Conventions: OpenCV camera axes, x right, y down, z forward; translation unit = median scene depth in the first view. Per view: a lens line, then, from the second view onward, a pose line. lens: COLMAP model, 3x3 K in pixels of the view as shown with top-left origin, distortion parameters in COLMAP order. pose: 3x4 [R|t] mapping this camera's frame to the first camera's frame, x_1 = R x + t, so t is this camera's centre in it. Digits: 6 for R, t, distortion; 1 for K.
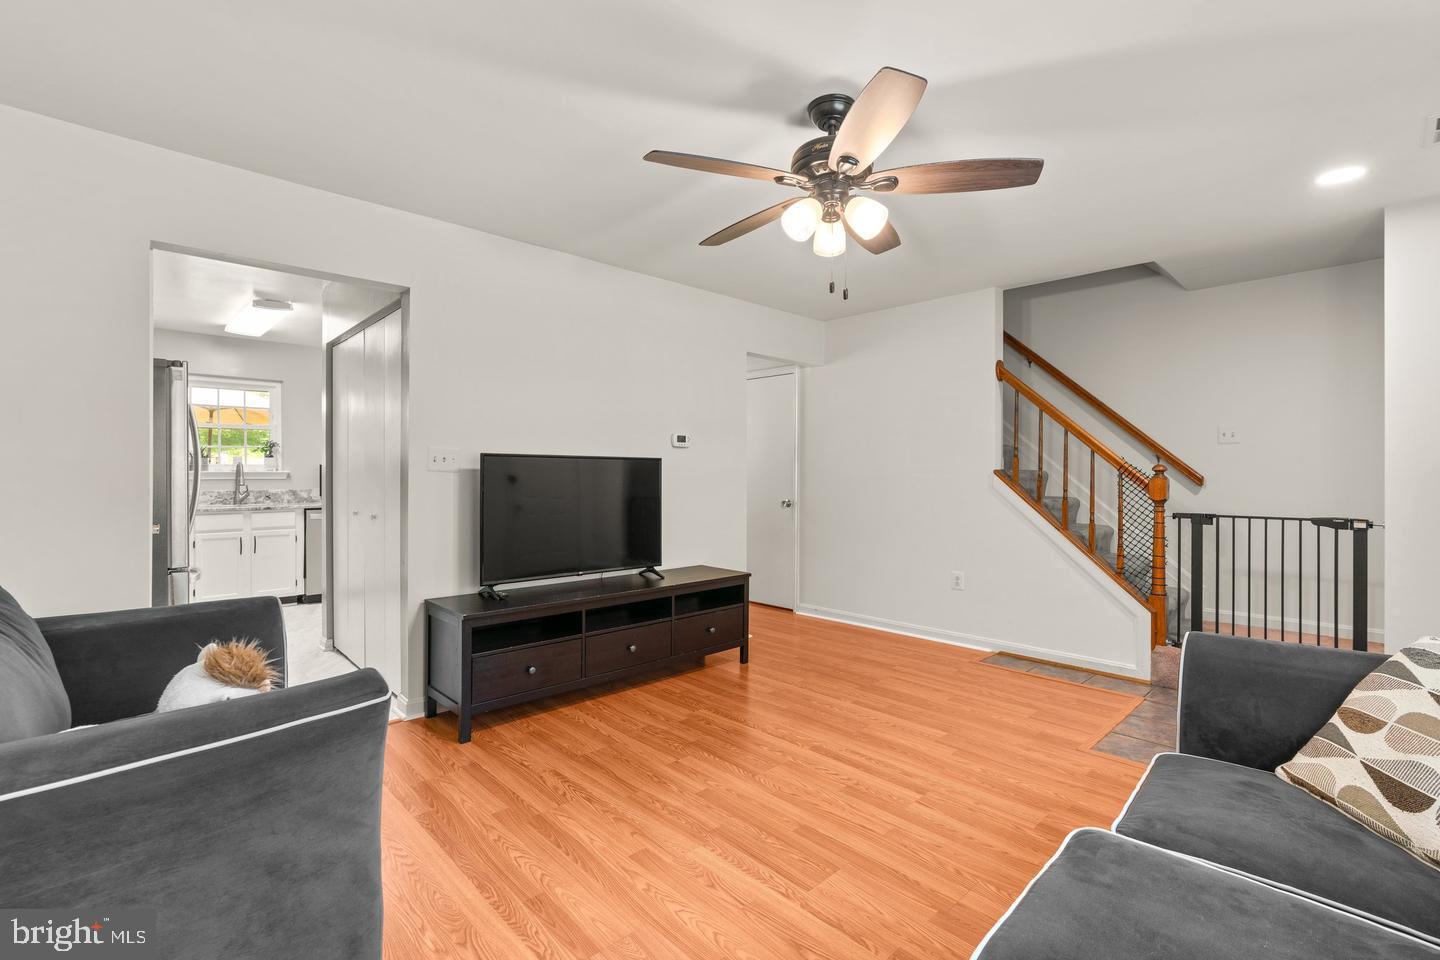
lens RADIAL K [[650.1, 0, 713.8], [0, 650.1, 481.9], [0, 0, 1]] dist [-0.001765, 0.000590]
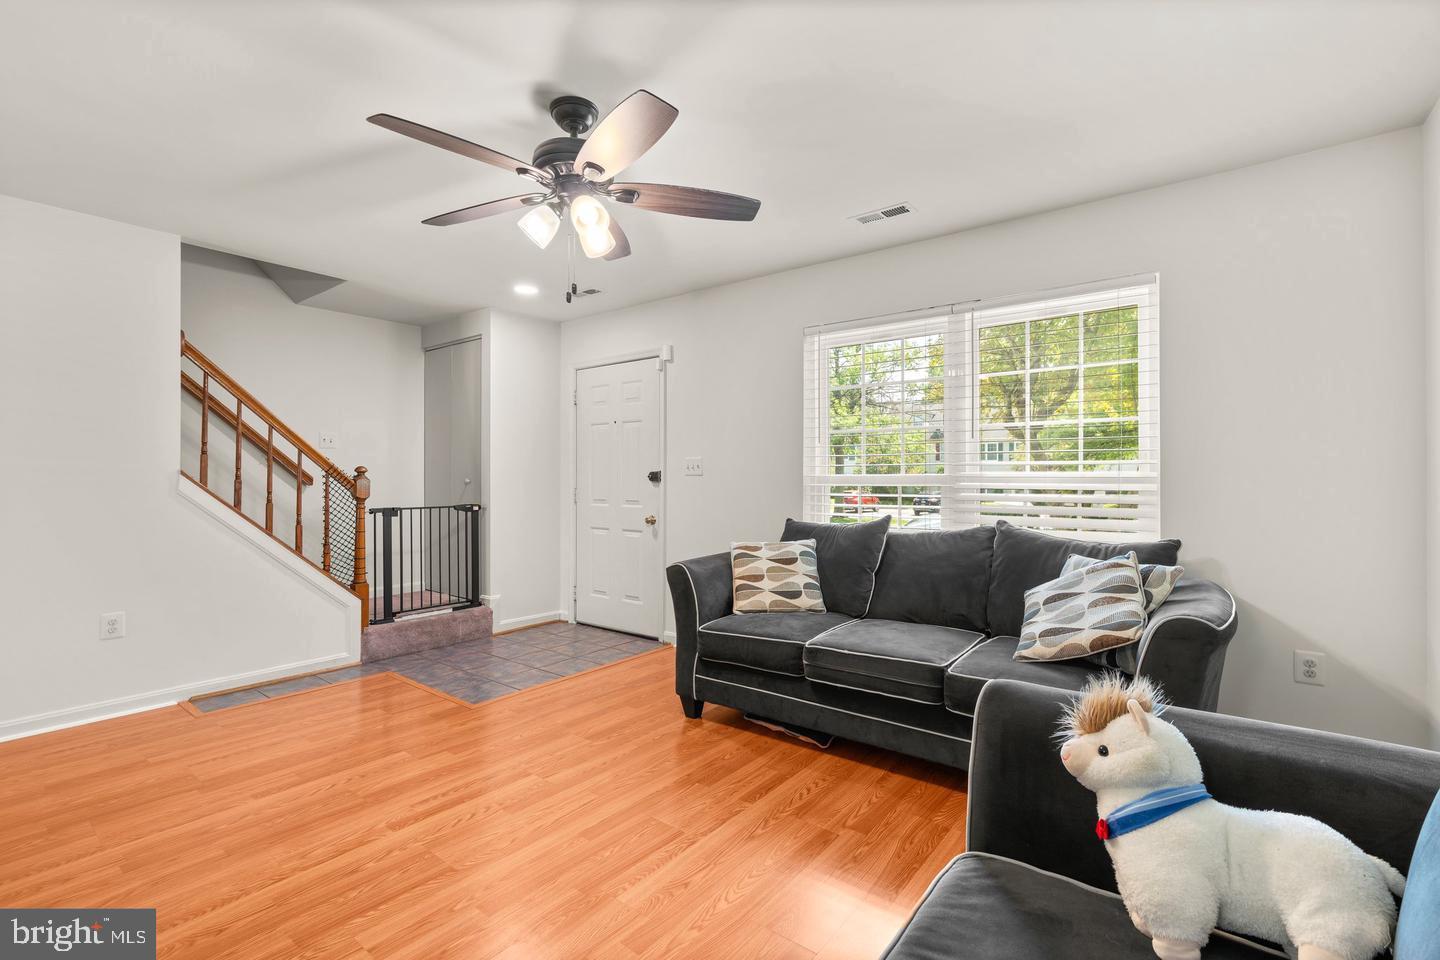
lens RADIAL K [[650.1, 0, 713.8], [0, 650.1, 481.9], [0, 0, 1]] dist [-0.001765, 0.000590]
pose [[-0.146364, -0.009862, 0.989182, -0.610549], [0.011056, 0.999872, 0.011605, -0.007147], [-0.989169, 0.012635, -0.146236, 0.671610]]
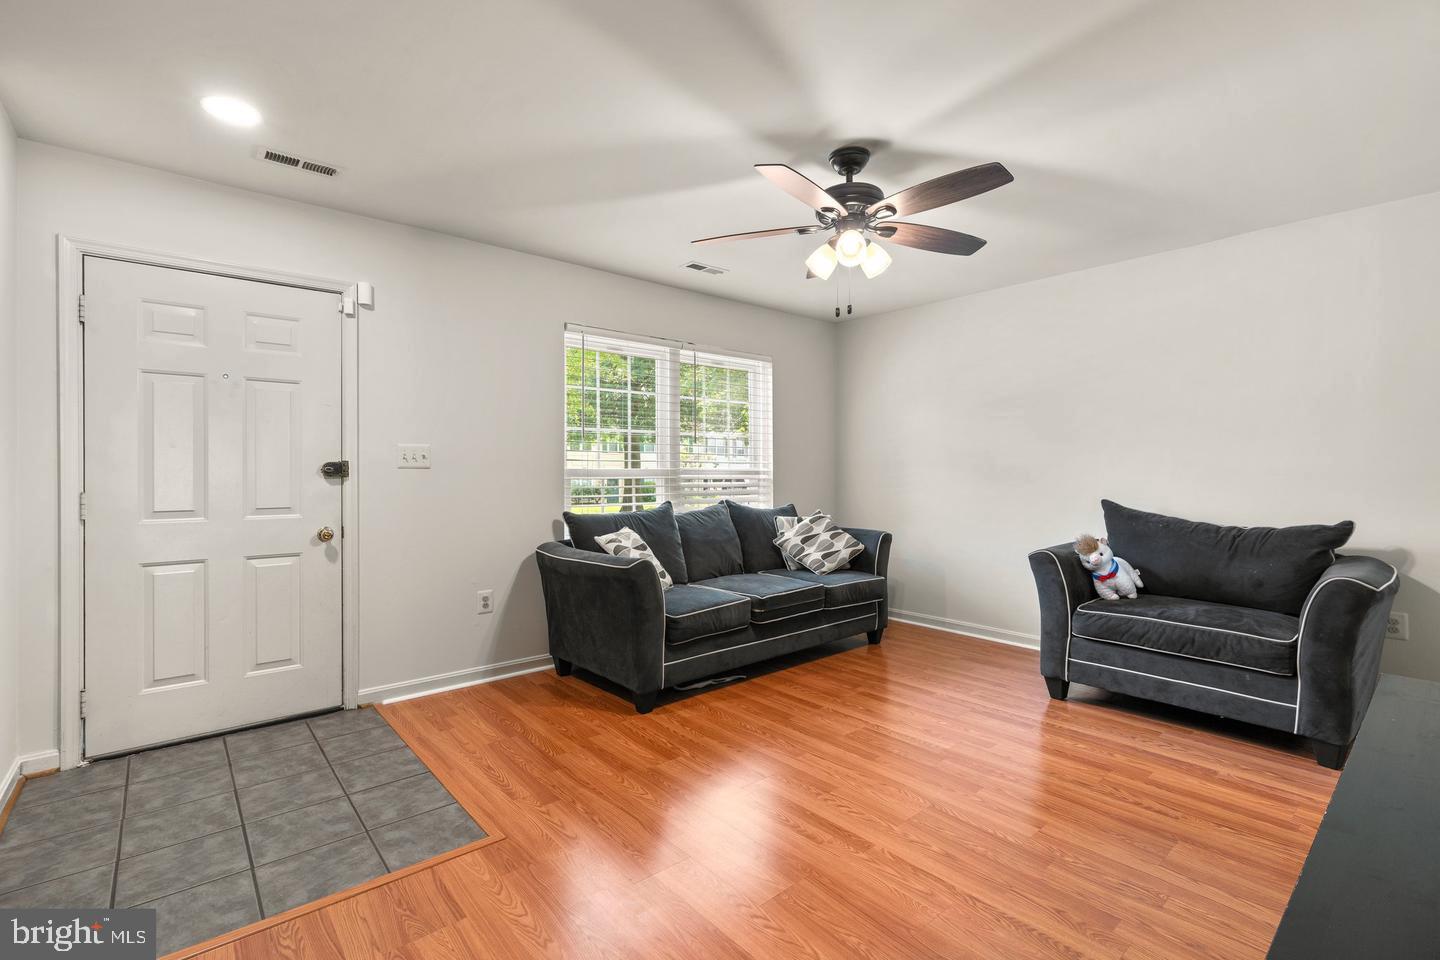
lens RADIAL K [[650.1, 0, 713.8], [0, 650.1, 481.9], [0, 0, 1]] dist [-0.001765, 0.000590]
pose [[-0.998722, -0.003395, 0.050423, 0.265651], [-0.002005, 0.999618, 0.027578, -0.014005], [-0.050497, 0.027442, -0.998347, 1.580411]]
